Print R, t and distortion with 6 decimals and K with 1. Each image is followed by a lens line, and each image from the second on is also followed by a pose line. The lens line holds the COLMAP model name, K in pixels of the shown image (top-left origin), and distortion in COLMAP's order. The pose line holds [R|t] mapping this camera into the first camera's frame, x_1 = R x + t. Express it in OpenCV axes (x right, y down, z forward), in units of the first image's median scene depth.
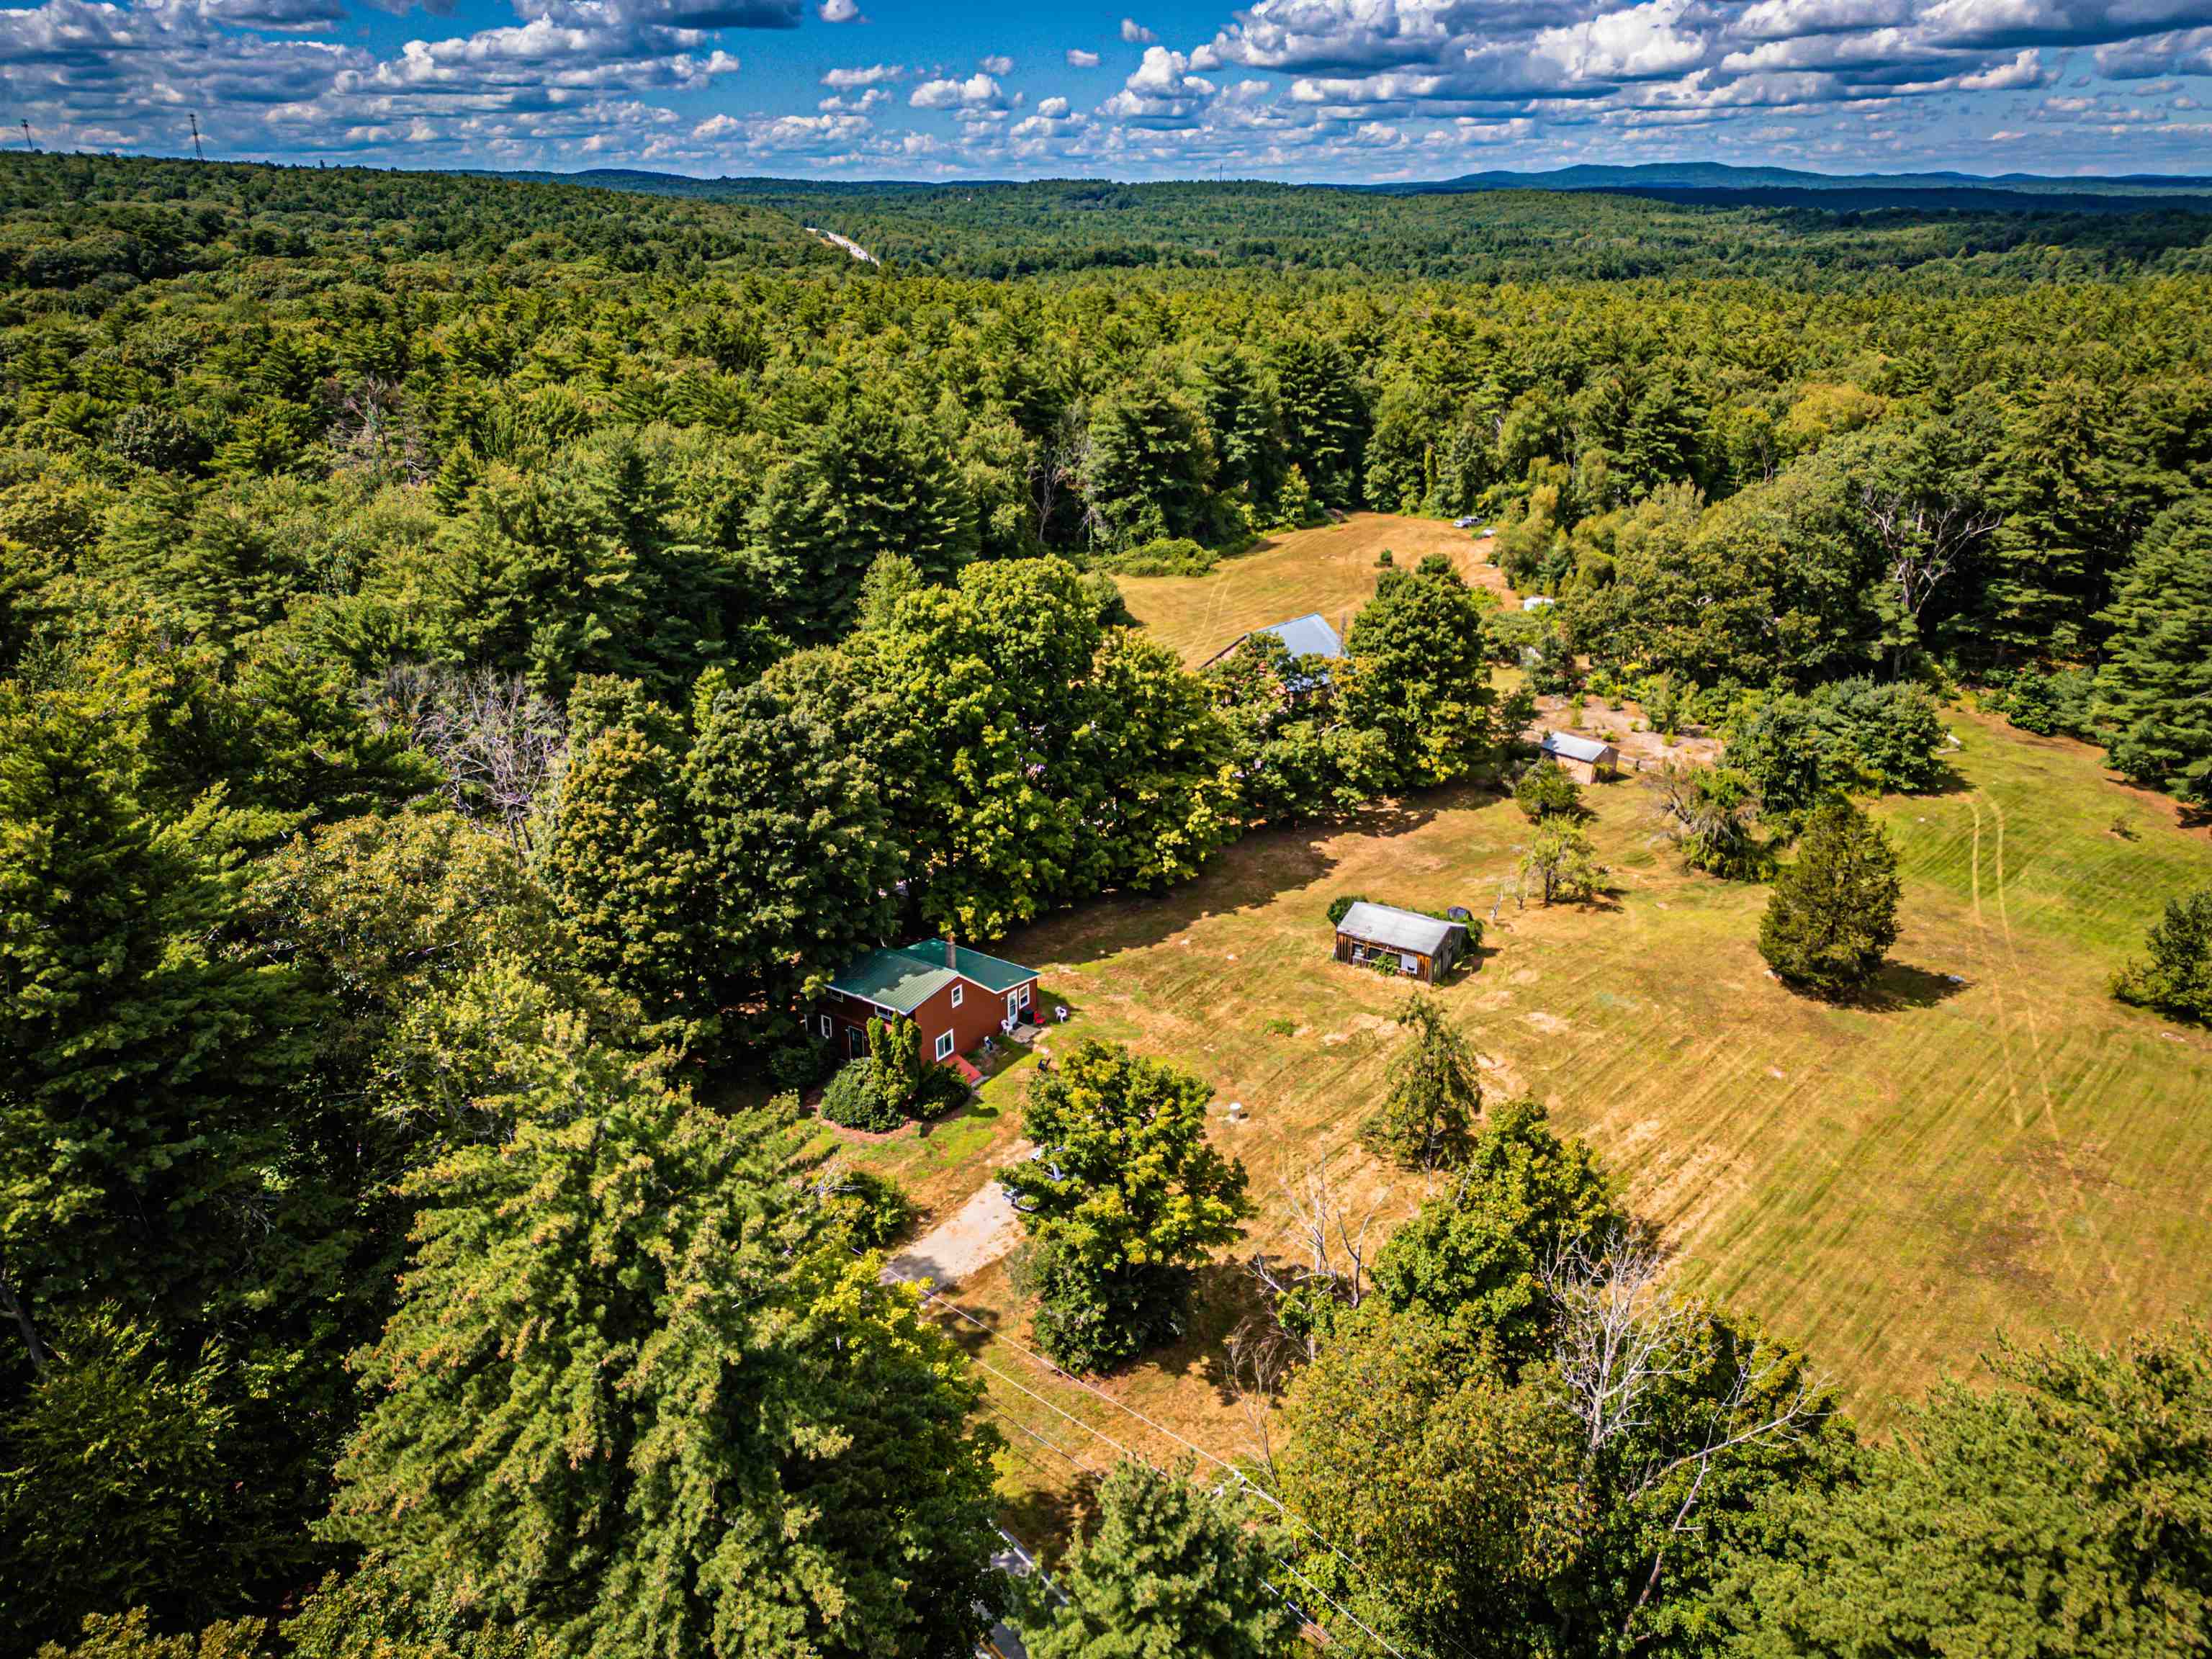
lens RADIAL K [[1537.7, 0, 1109.4], [0, 1537.7, 826.2], [0, 0, 1]] dist [0.086409, -0.090157]
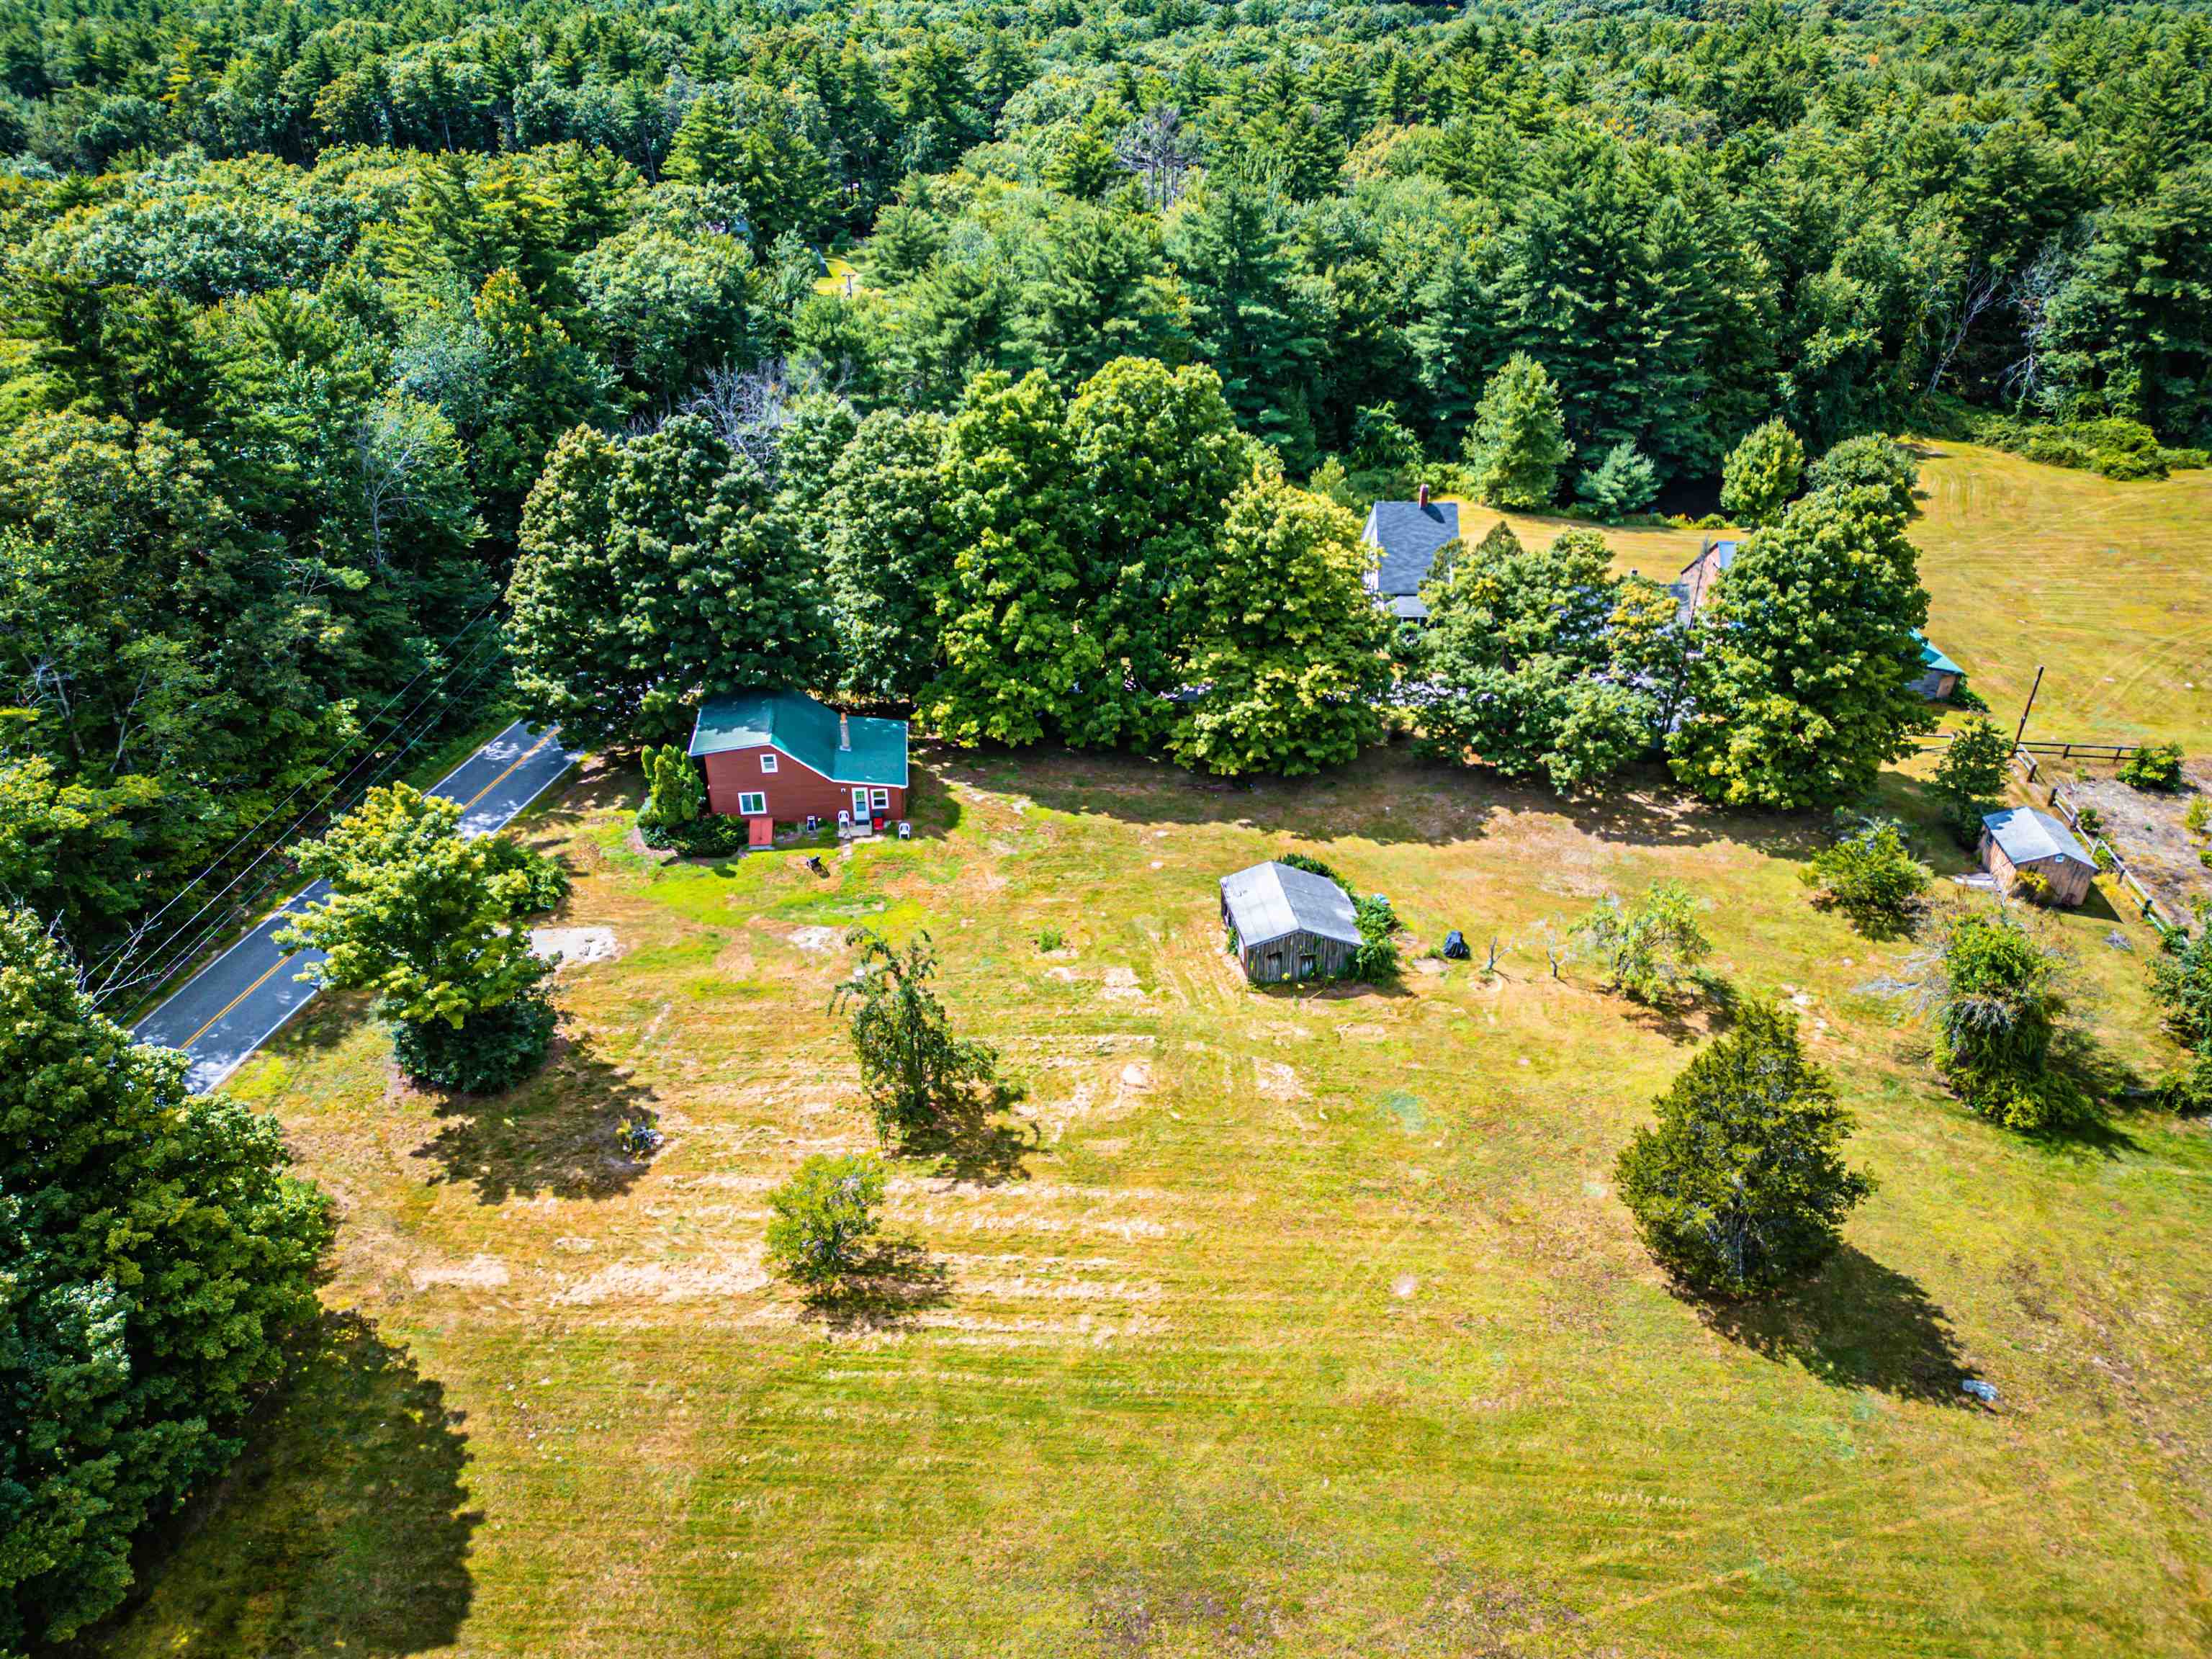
lens RADIAL K [[1541.0, 0, 1106.5], [0, 1541.0, 823.0], [0, 0, 1]] dist [0.087580, -0.086716]
pose [[0.655800, 0.379101, -0.652846, 0.657552], [-0.282157, 0.925185, 0.253811, -0.158749], [0.700224, 0.017756, 0.713703, 0.374780]]
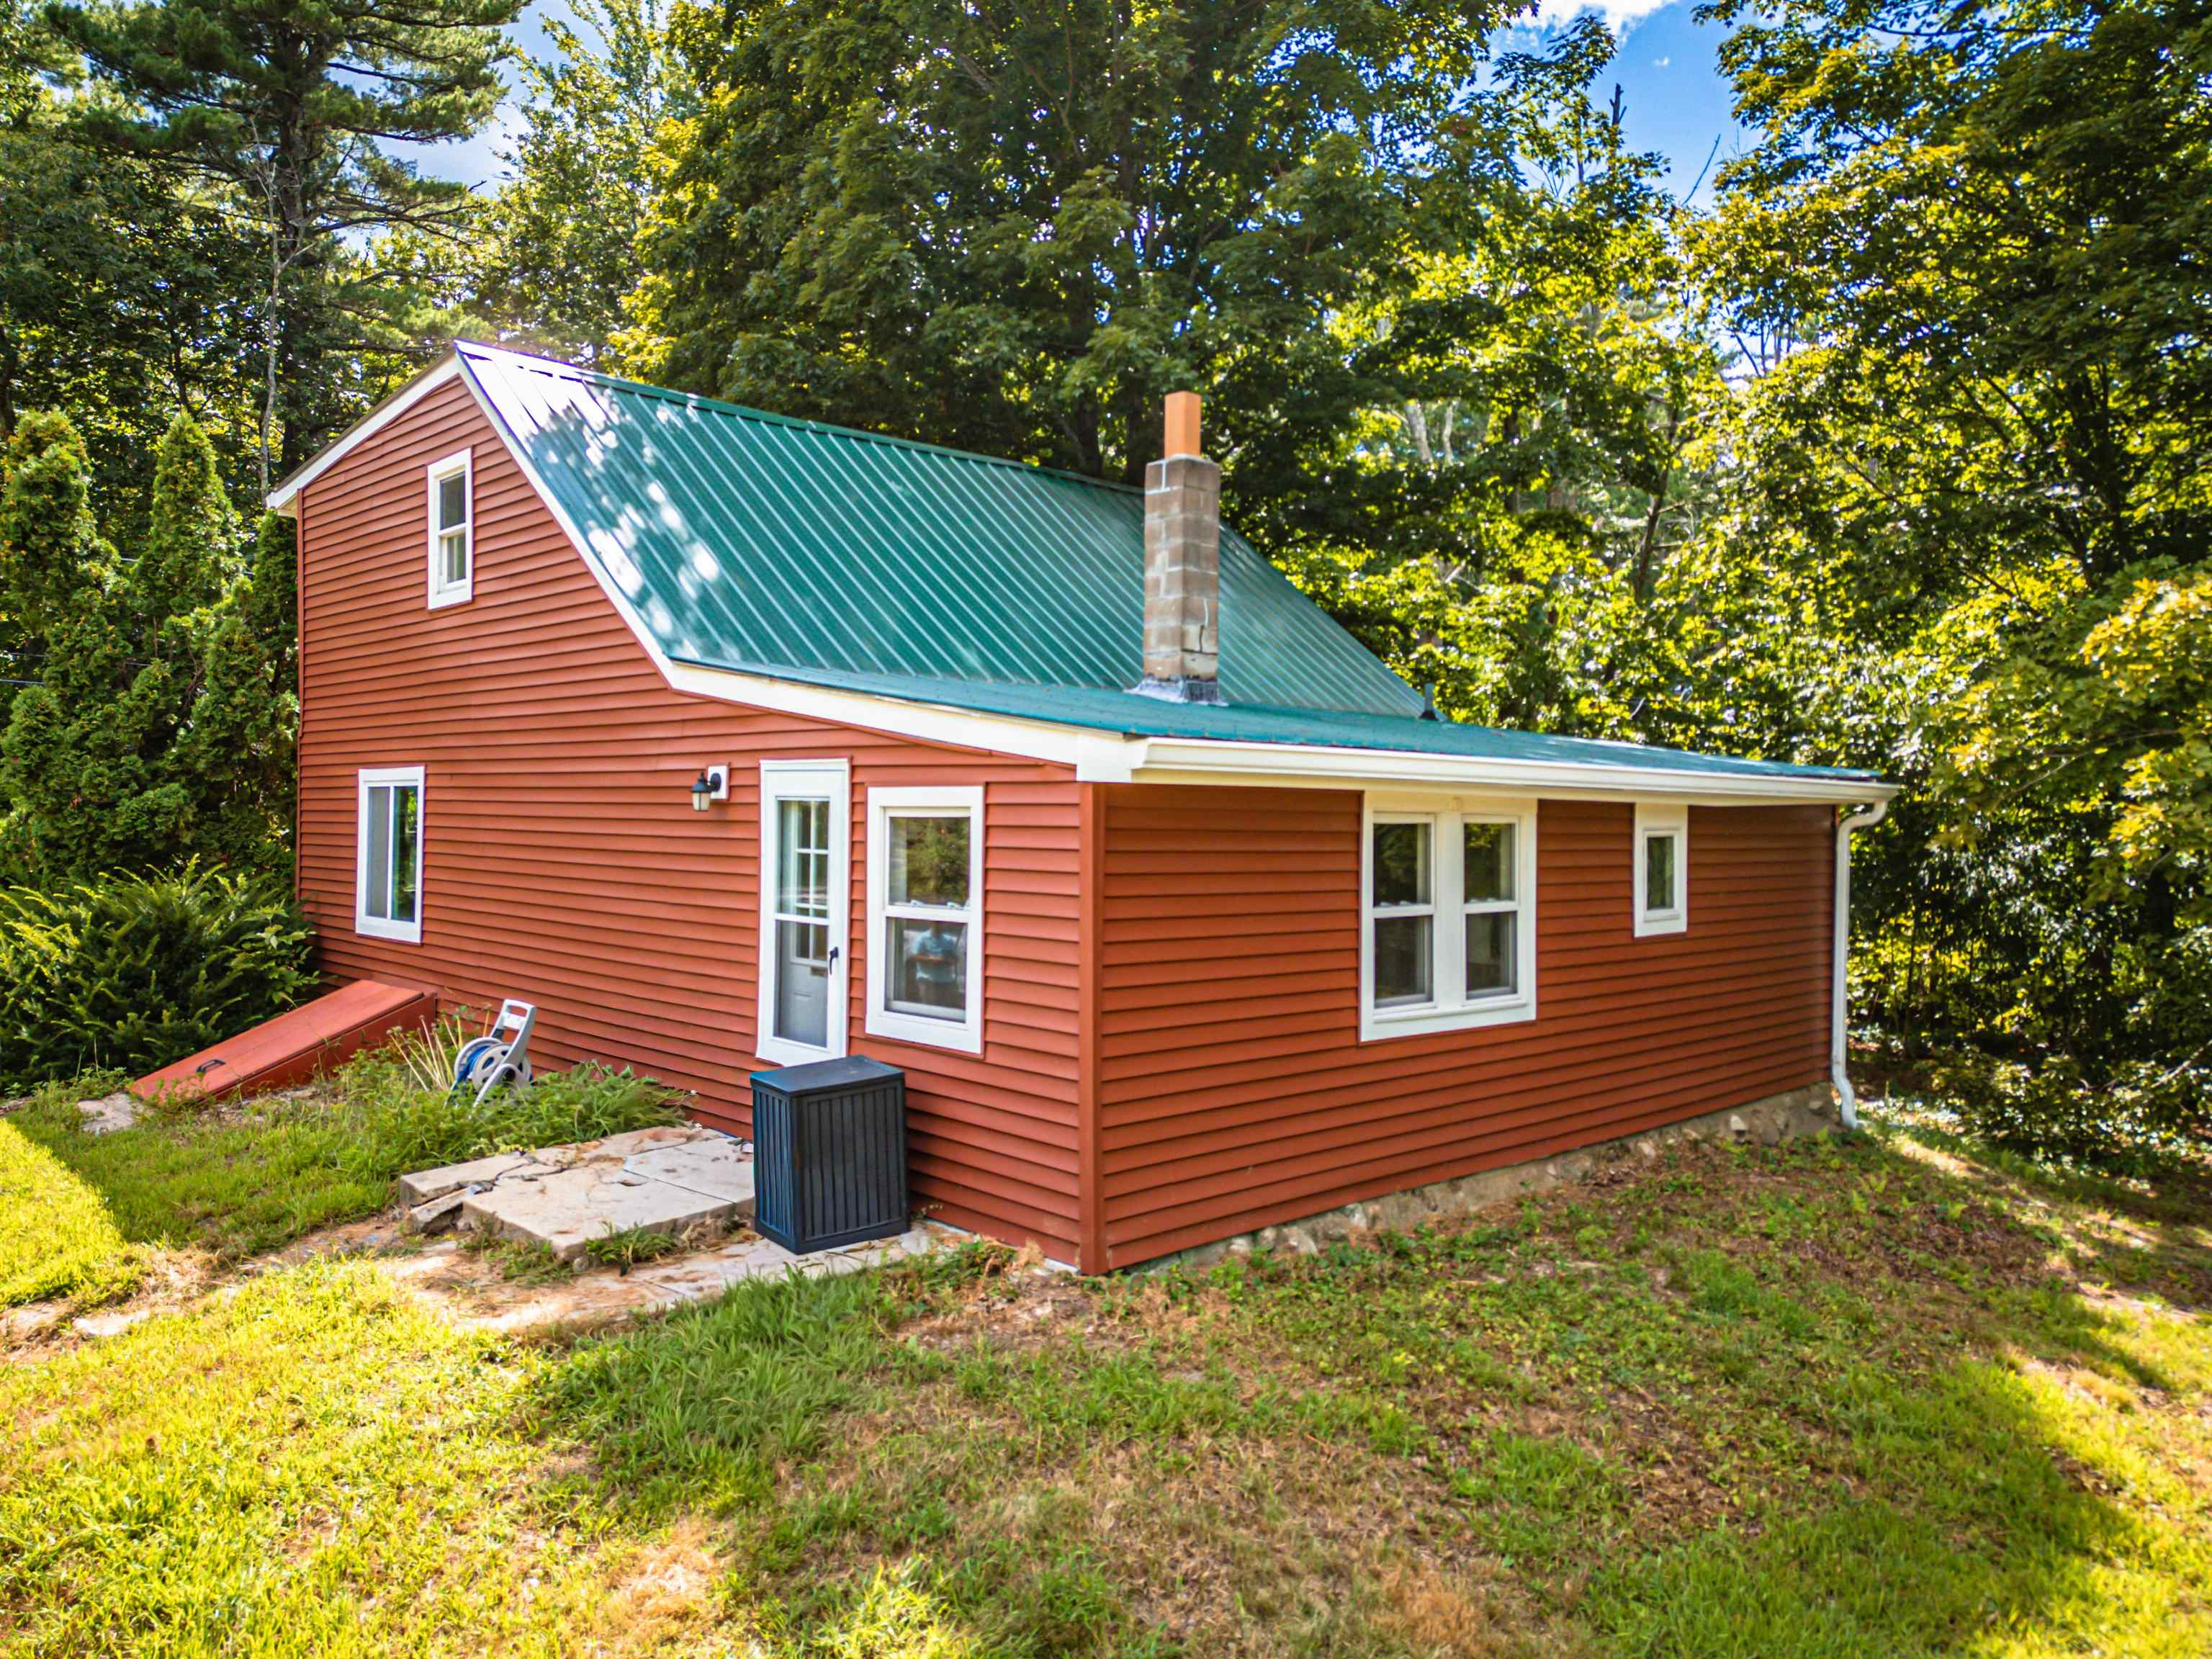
lens RADIAL K [[1551.3, 0, 1098.8], [0, 1551.3, 816.6], [0, 0, 1]] dist [0.090121, -0.081309]
pose [[-0.198322, -0.003788, -0.980130, 0.025549], [-0.374777, 0.924295, 0.072261, 0.091155], [0.905655, 0.381661, -0.184727, 0.970841]]
